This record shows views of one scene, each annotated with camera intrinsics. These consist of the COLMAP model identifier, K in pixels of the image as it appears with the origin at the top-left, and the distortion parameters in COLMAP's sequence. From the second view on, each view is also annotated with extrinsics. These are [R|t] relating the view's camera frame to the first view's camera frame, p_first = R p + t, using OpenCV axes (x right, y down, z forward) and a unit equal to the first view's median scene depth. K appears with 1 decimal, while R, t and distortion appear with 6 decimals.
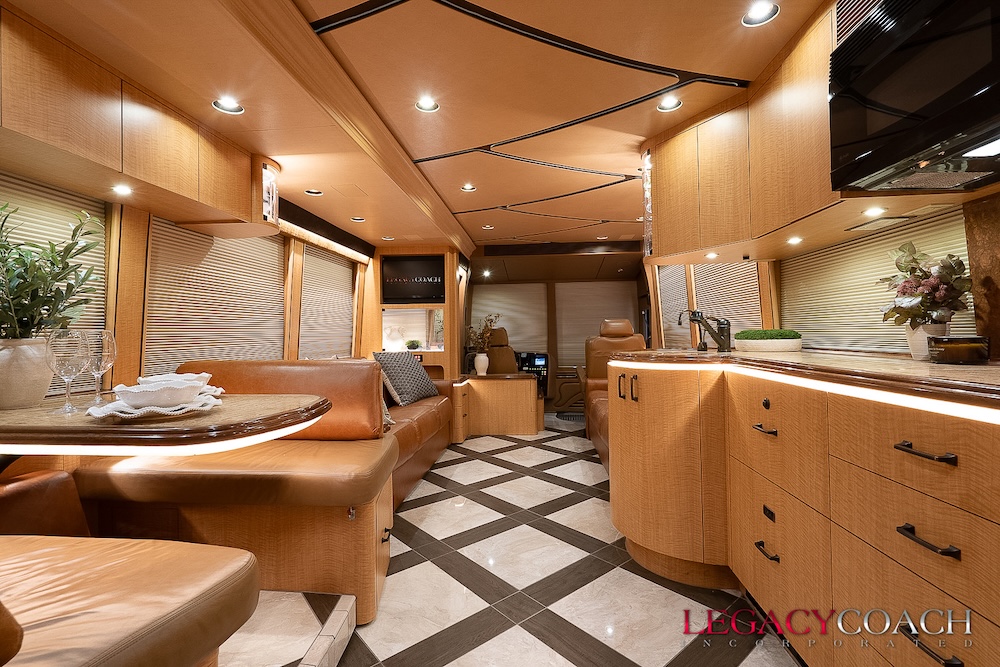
lens RADIAL K [[463.2, 0, 498.5], [0, 463.2, 334.3], [0, 0, 1]] dist [0.002128, 0.000389]
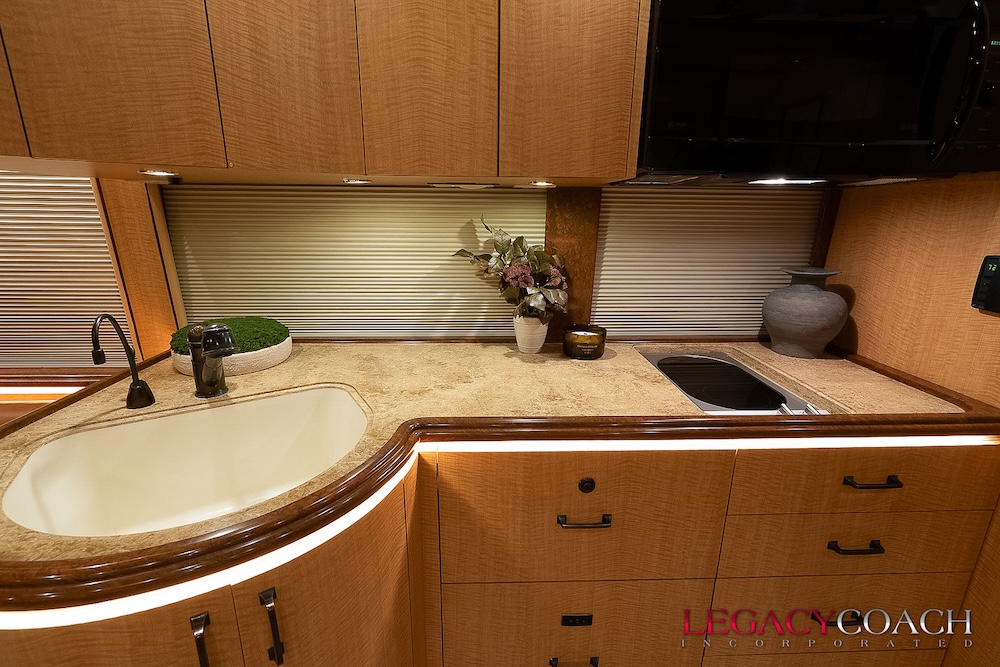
lens RADIAL K [[463.2, 0, 498.5], [0, 463.2, 334.3], [0, 0, 1]] dist [0.002128, 0.000389]
pose [[-0.135730, -0.247103, 0.959436, 0.029495], [-0.010723, 0.968707, 0.247974, -0.275259], [-0.990688, 0.023370, -0.134133, 1.528823]]
